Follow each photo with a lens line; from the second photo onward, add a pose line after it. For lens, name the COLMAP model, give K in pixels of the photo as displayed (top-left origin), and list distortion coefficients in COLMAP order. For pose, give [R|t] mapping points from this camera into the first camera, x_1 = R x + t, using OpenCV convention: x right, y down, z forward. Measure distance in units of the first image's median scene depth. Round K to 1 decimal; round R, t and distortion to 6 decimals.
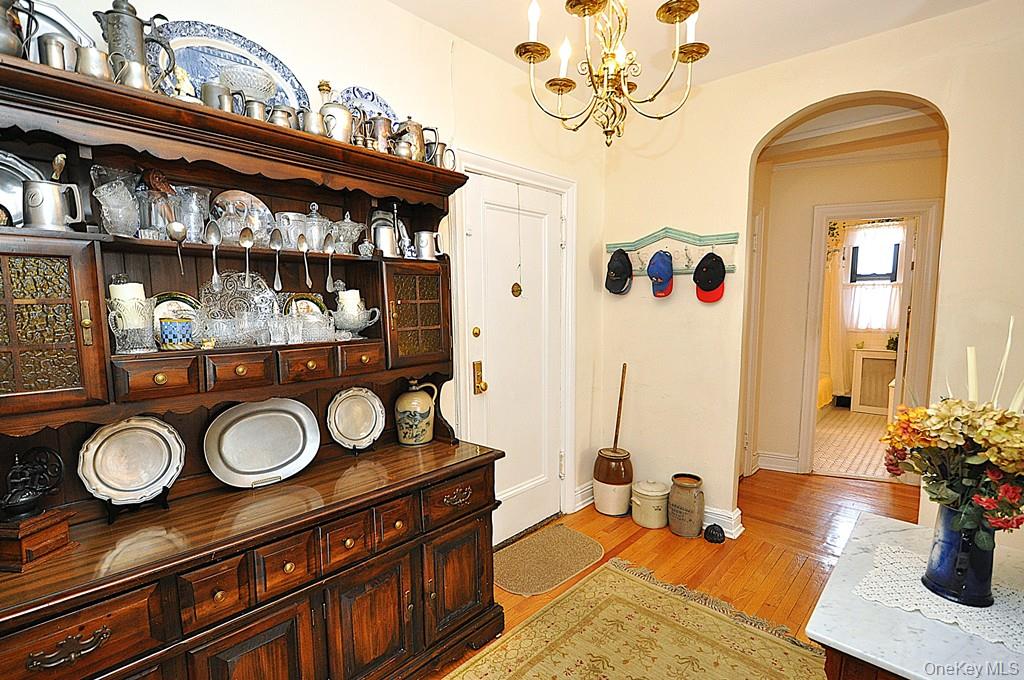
lens RADIAL K [[476.7, 0, 510.3], [0, 476.7, 352.6], [0, 0, 1]] dist [-0.000605, -0.000800]
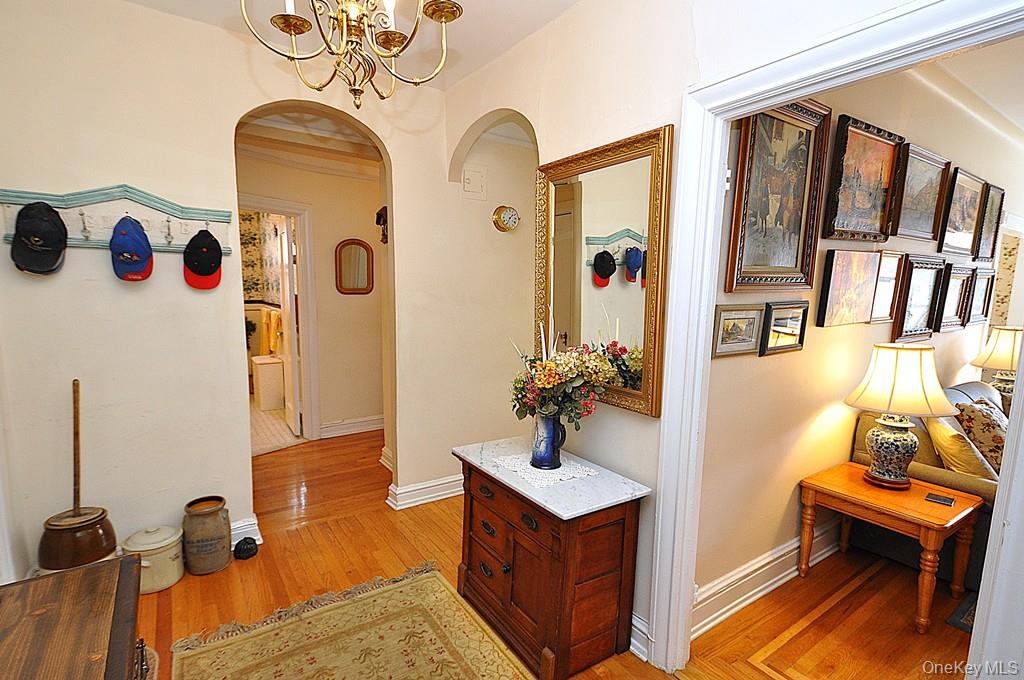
lens RADIAL K [[489.3, 0, 508.5], [0, 489.3, 356.7], [0, 0, 1]] dist [-0.000760, -0.000233]
pose [[0.219277, -0.124485, 0.967689, -0.320153], [0.081689, 0.990687, 0.108933, -0.039001], [-0.972237, 0.055164, 0.227404, 0.297950]]
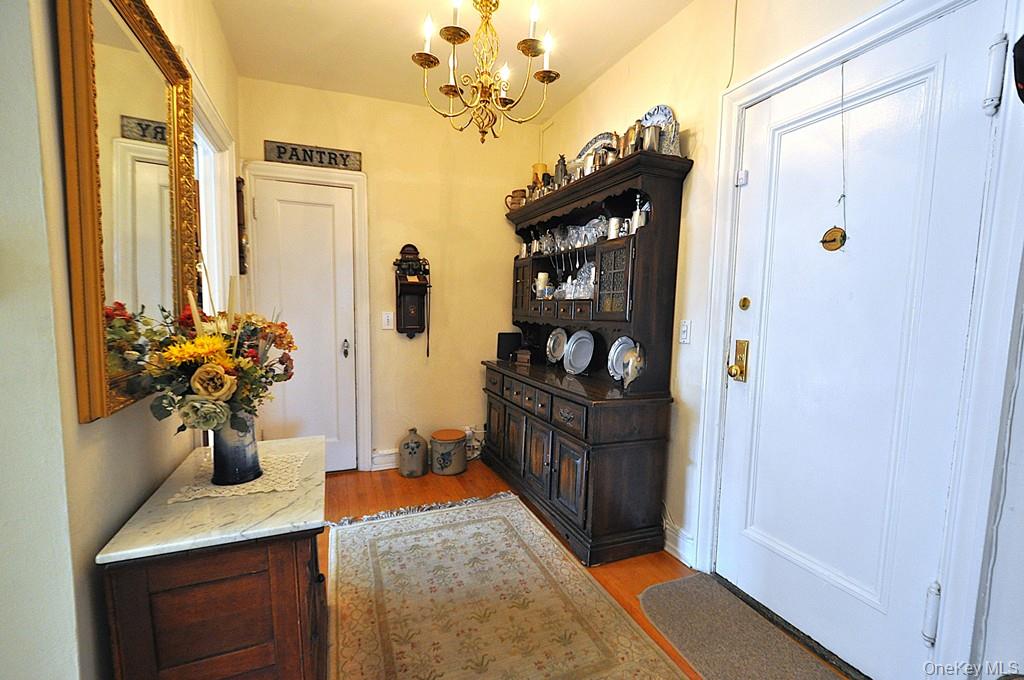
lens RADIAL K [[453.4, 0, 508.4], [0, 453.4, 351.1], [0, 0, 1]] dist [-0.000928, -0.001012]
pose [[-0.419579, 0.088358, -0.903408, 0.741697], [-0.113952, 0.982250, 0.148994, -0.030390], [0.900538, 0.165460, -0.402063, 0.903124]]
